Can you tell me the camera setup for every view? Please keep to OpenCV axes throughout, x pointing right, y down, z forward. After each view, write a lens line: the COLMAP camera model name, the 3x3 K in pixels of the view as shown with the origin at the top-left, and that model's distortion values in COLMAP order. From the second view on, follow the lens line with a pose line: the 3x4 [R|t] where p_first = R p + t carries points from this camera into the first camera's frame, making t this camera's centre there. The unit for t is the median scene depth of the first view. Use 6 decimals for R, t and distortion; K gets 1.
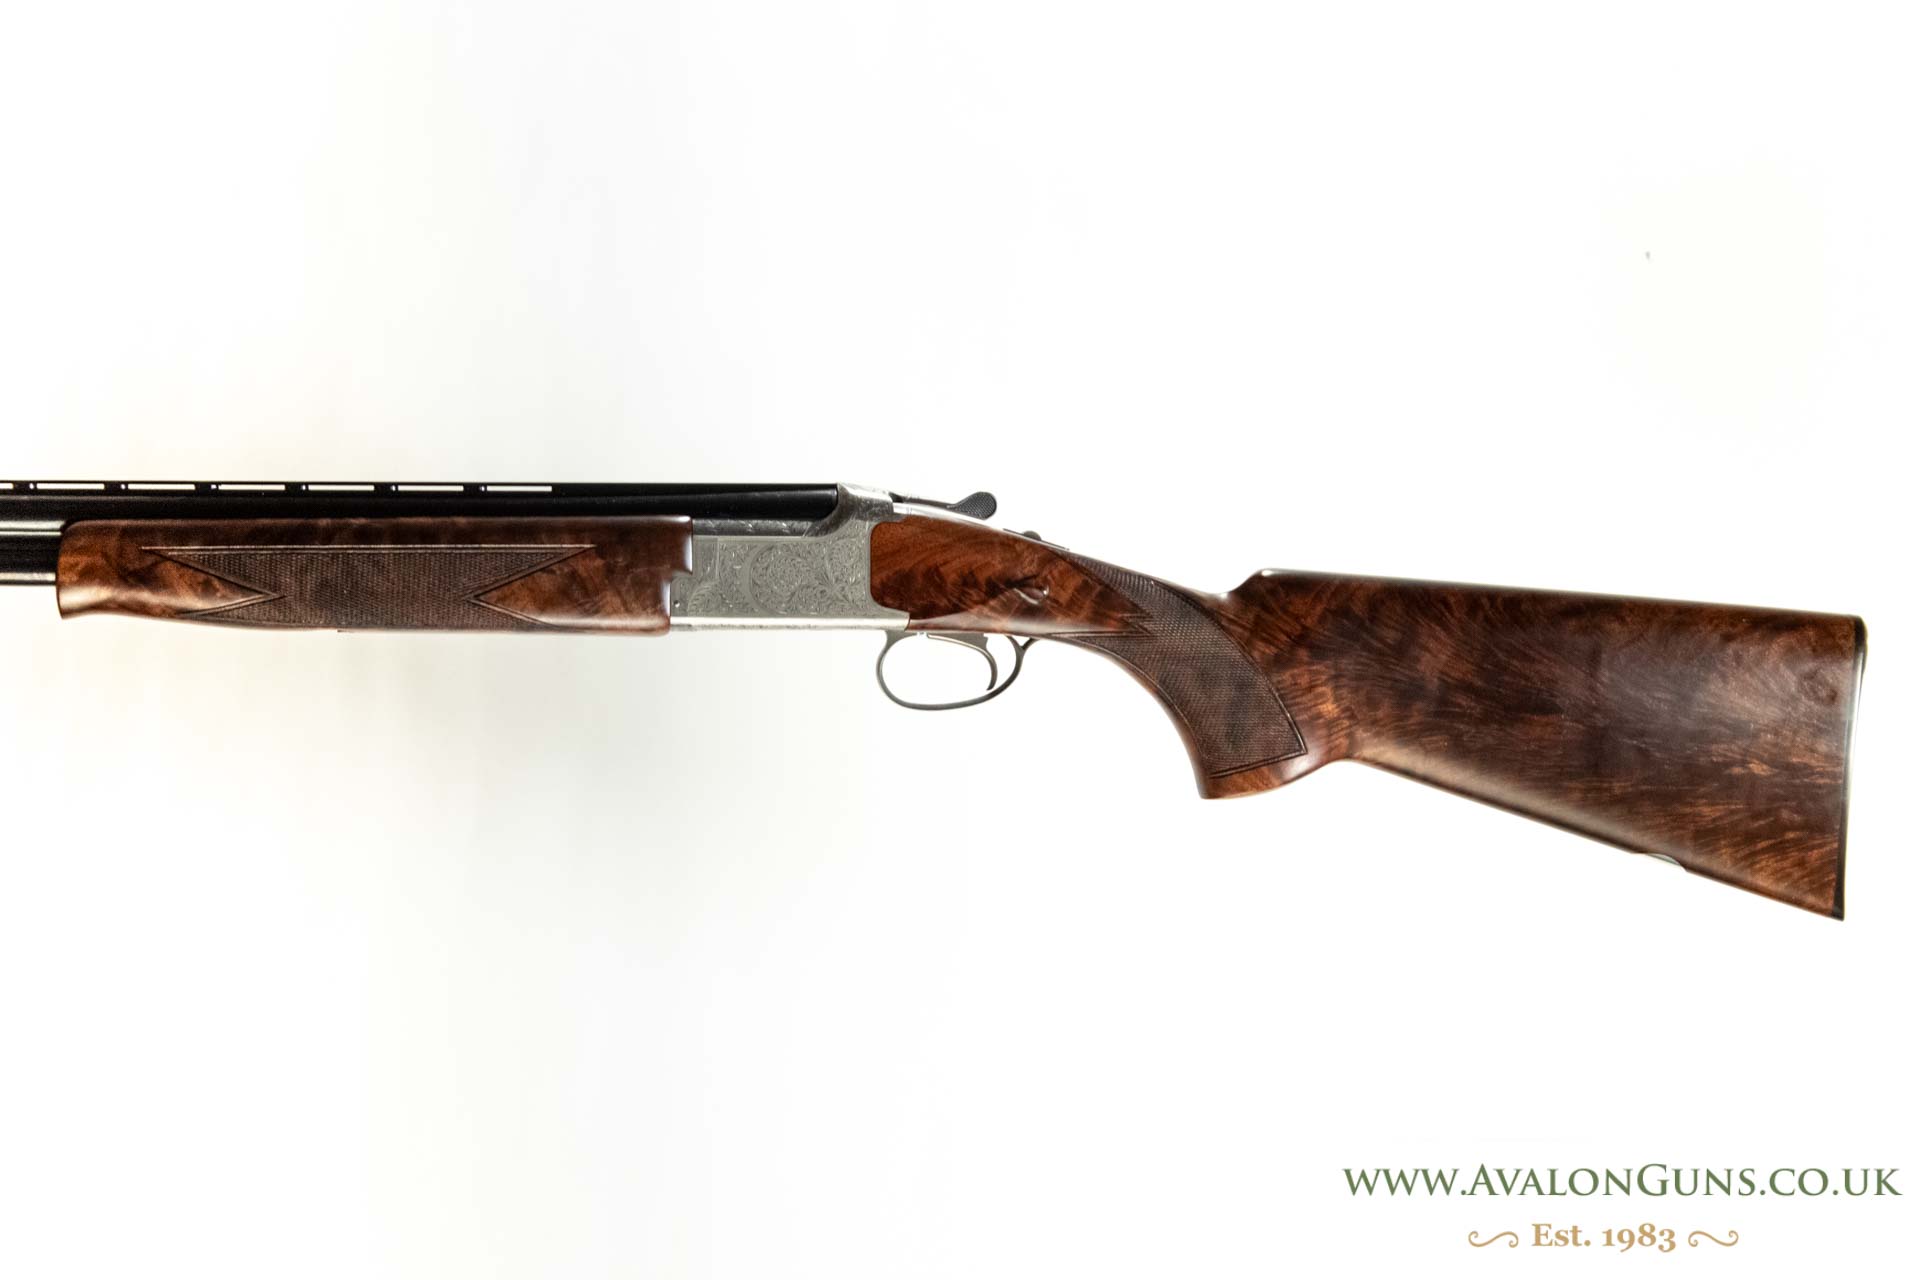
lens RADIAL K [[4762.8, 0, 960.6], [0, 4762.8, 642.4], [0, 0, 1]] dist [0.158034, 0.000000]
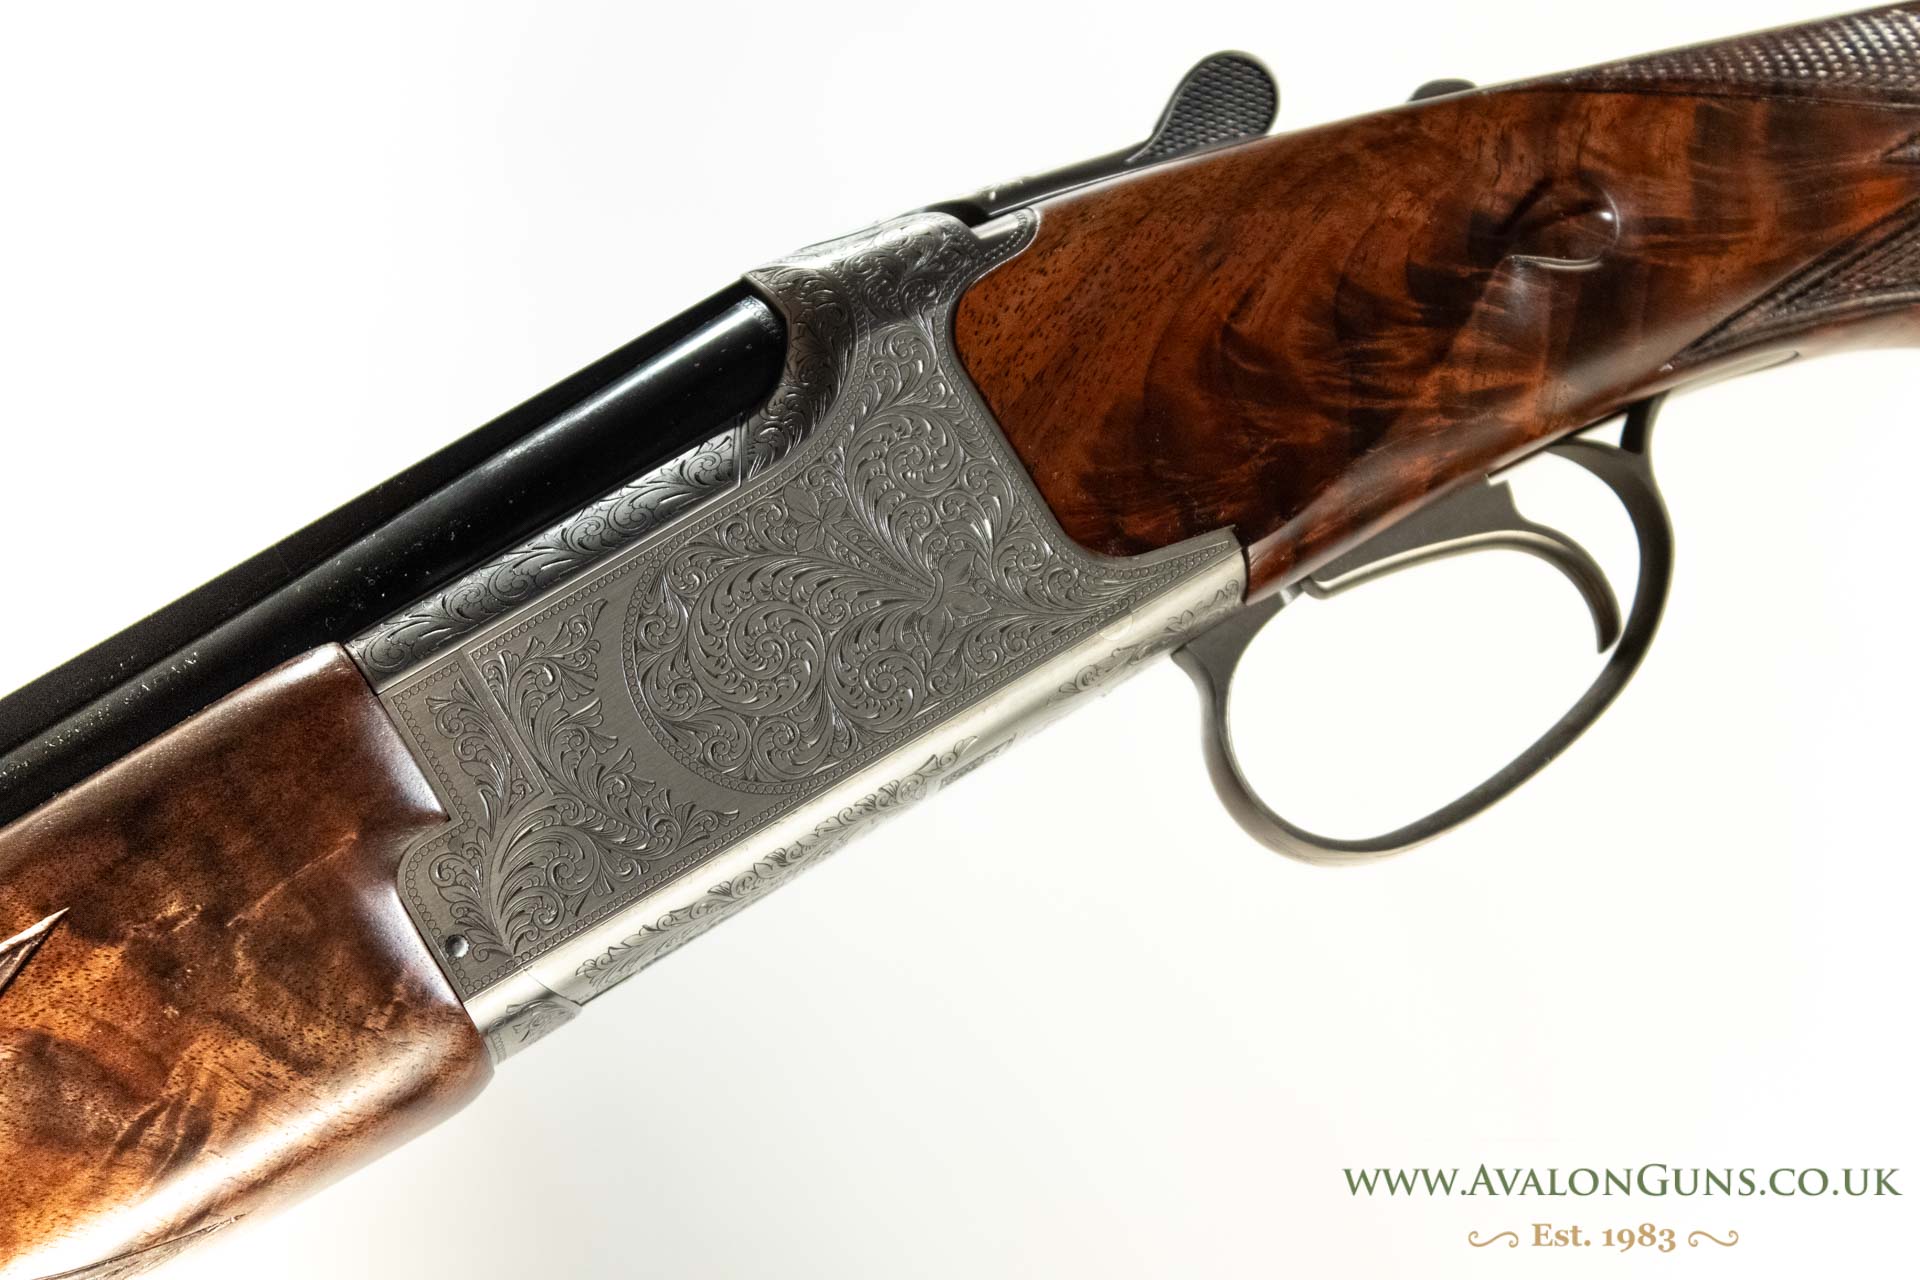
lens RADIAL K [[4822.3, 0, 958.7], [0, 4822.3, 637.3], [0, 0, 1]] dist [0.049798, 0.000000]
pose [[0.851082, -0.521078, 0.064325, -0.044244], [0.524991, 0.846169, -0.091555, 0.015767], [-0.006723, 0.111691, 0.993720, 0.733456]]
